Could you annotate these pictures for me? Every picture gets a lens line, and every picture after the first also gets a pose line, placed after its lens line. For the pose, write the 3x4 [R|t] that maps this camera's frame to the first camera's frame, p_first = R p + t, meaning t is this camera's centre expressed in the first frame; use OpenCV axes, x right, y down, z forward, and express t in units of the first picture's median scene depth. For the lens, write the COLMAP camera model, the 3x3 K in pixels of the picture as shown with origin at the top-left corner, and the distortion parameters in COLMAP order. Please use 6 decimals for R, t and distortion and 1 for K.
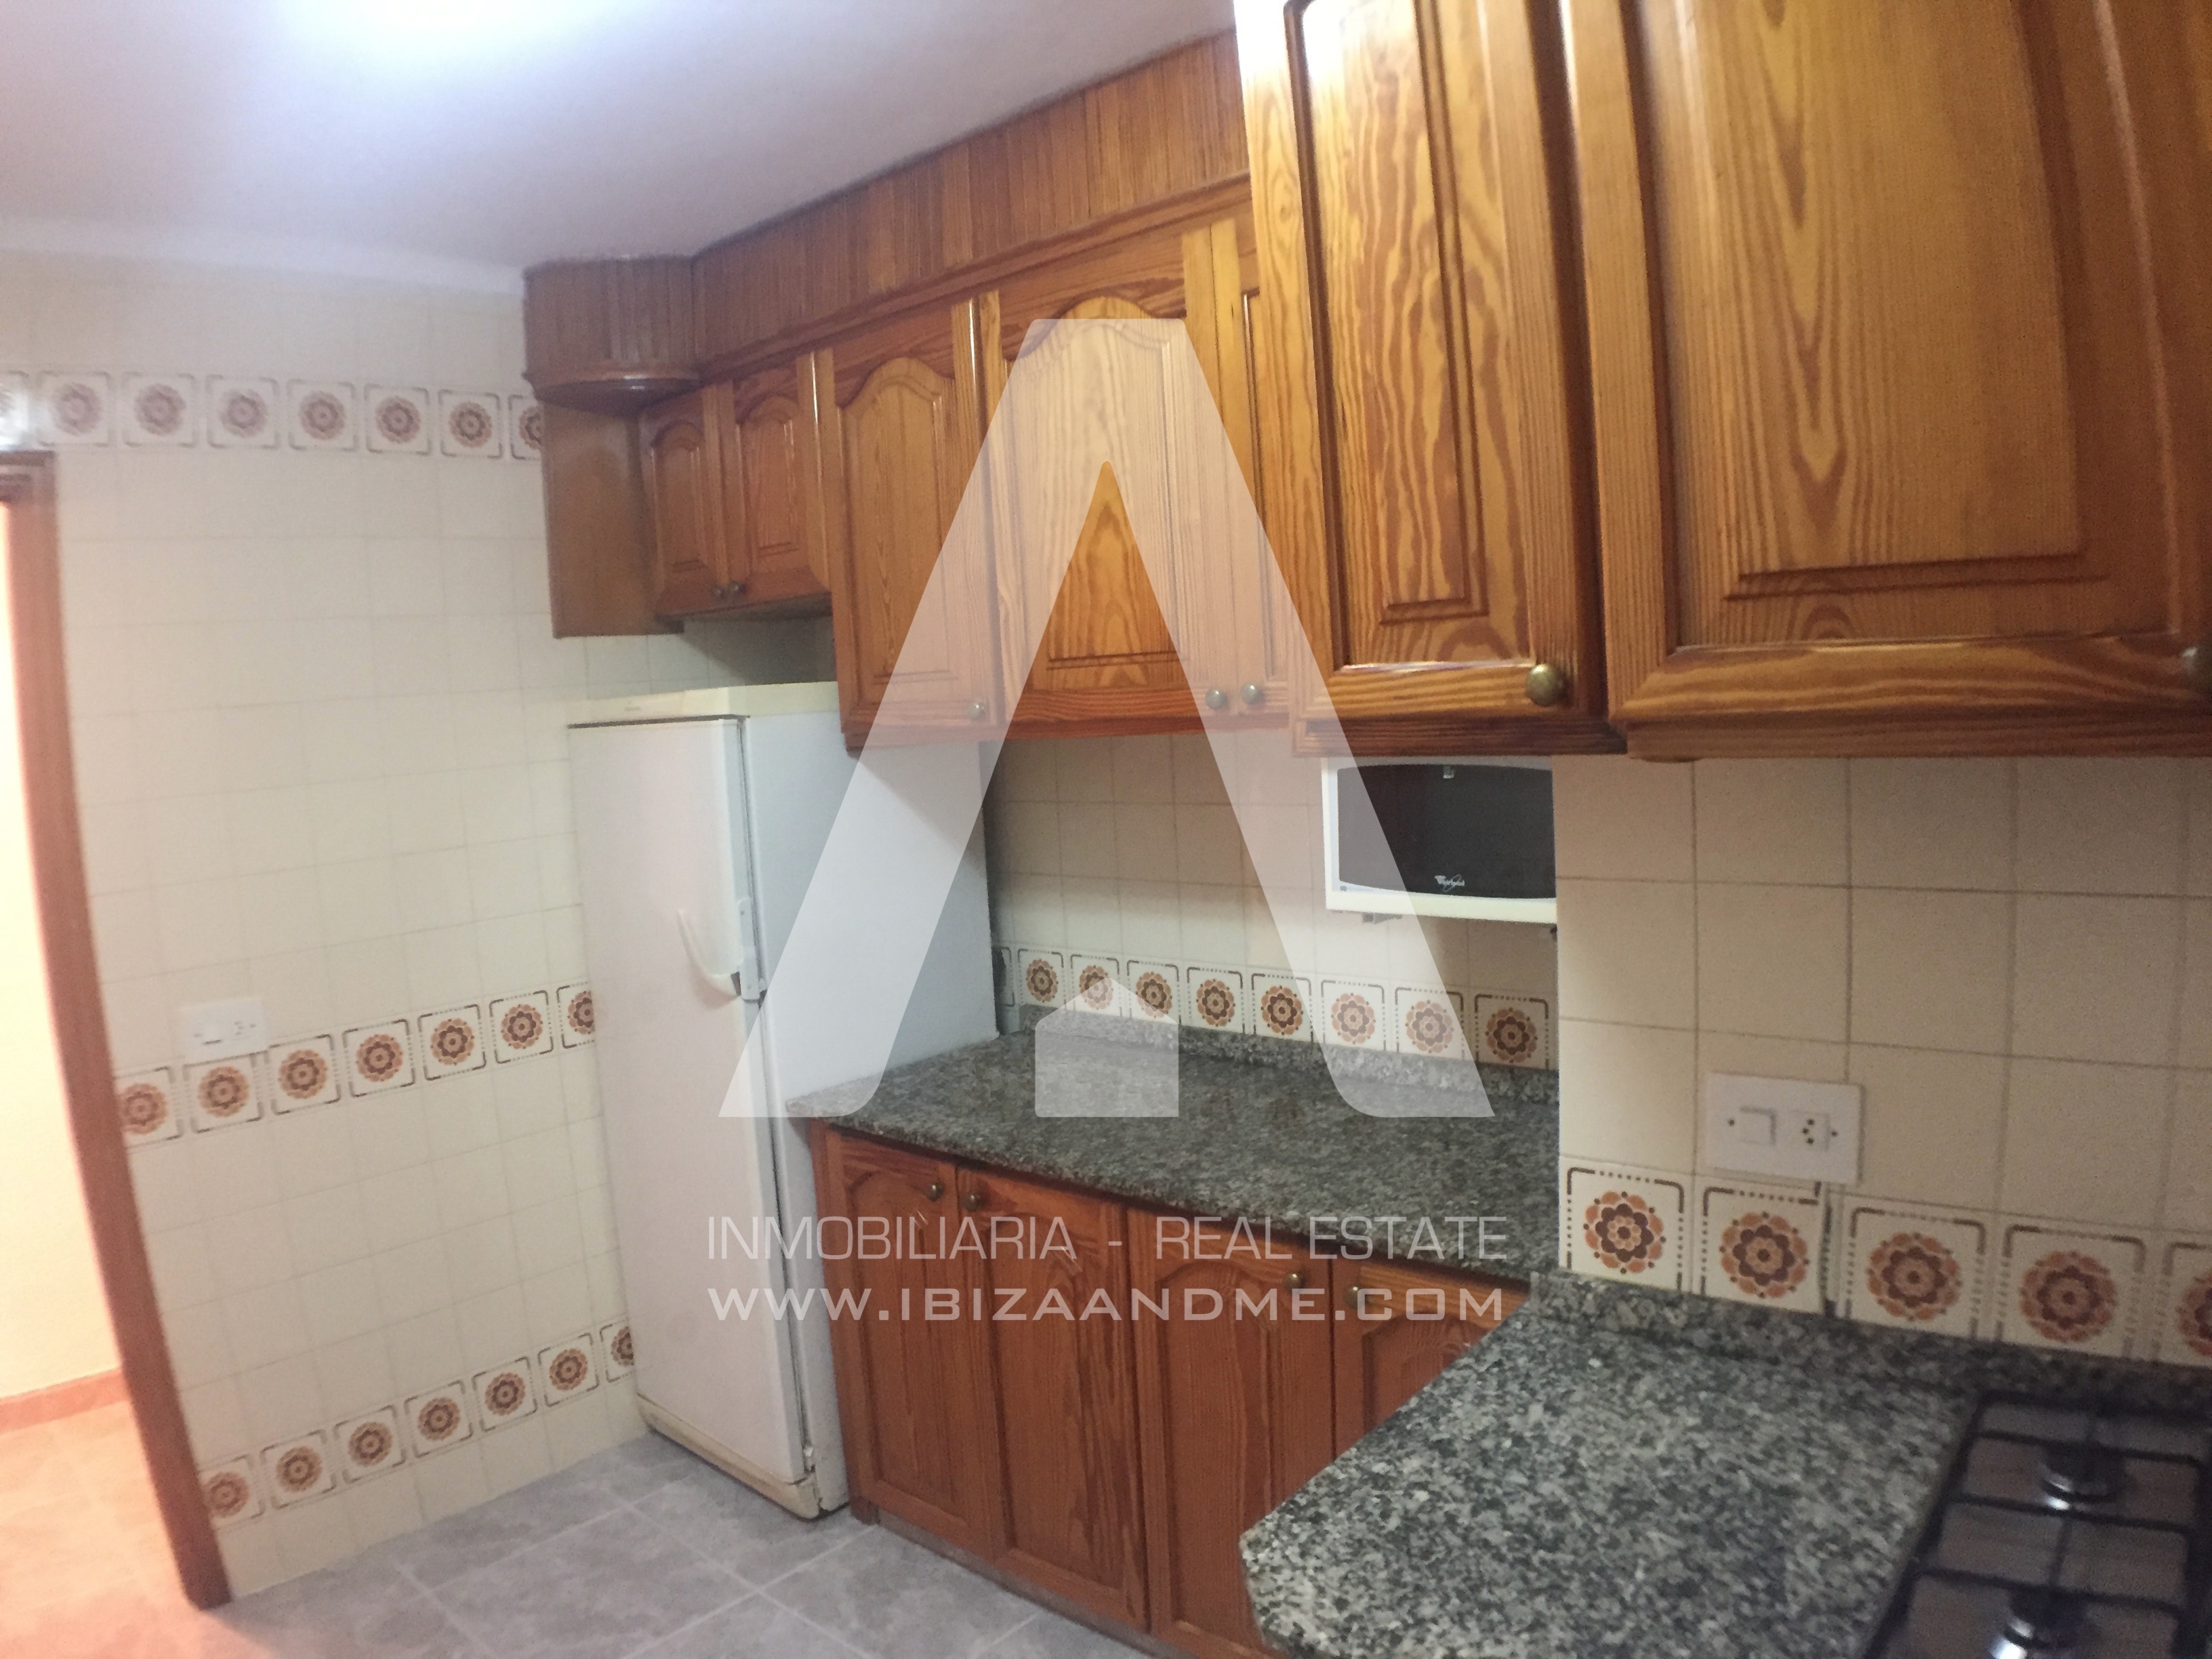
lens RADIAL K [[1429.9, 0, 1138.6], [0, 1429.9, 836.0], [0, 0, 1]] dist [-0.195794, 0.025649]
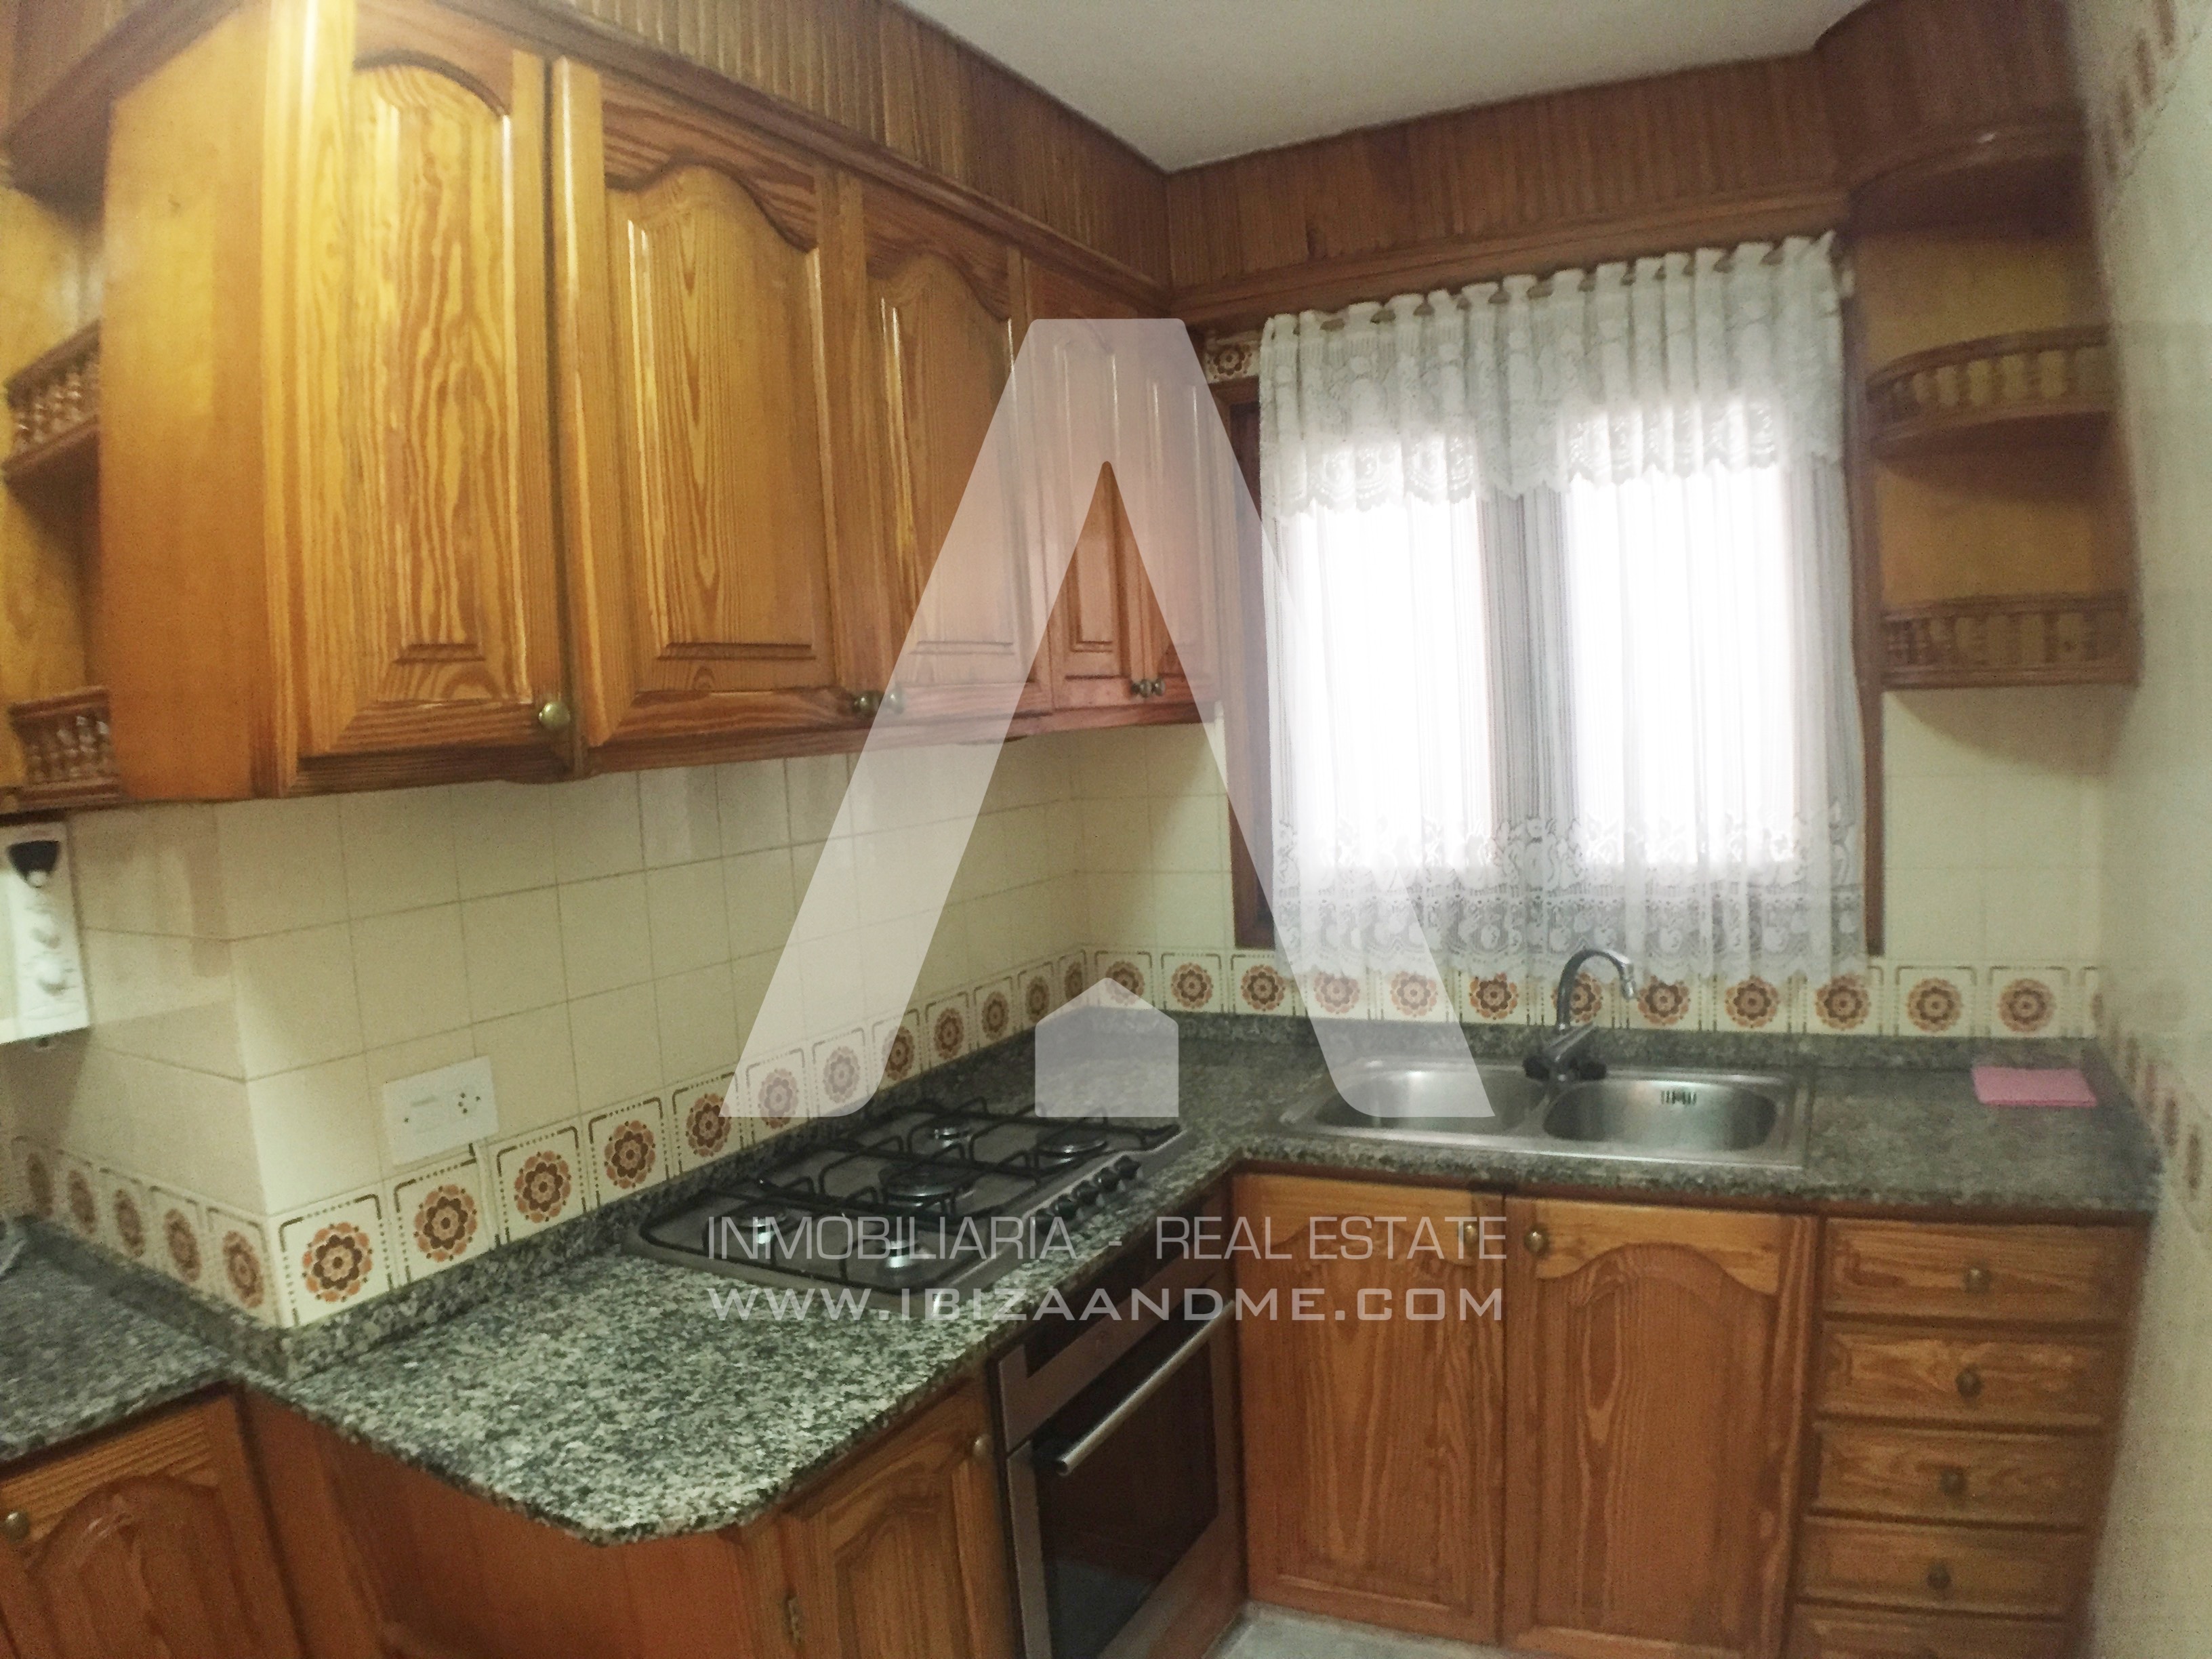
lens RADIAL K [[1390.8, 0, 1106.0], [0, 1390.8, 829.5], [0, 0, 1]] dist [-0.167045, 0.008200]
pose [[-0.180868, -0.013461, 0.983415, -0.894343], [0.165947, 0.985152, 0.044005, 0.018206], [-0.969406, 0.171154, -0.175949, 0.671905]]
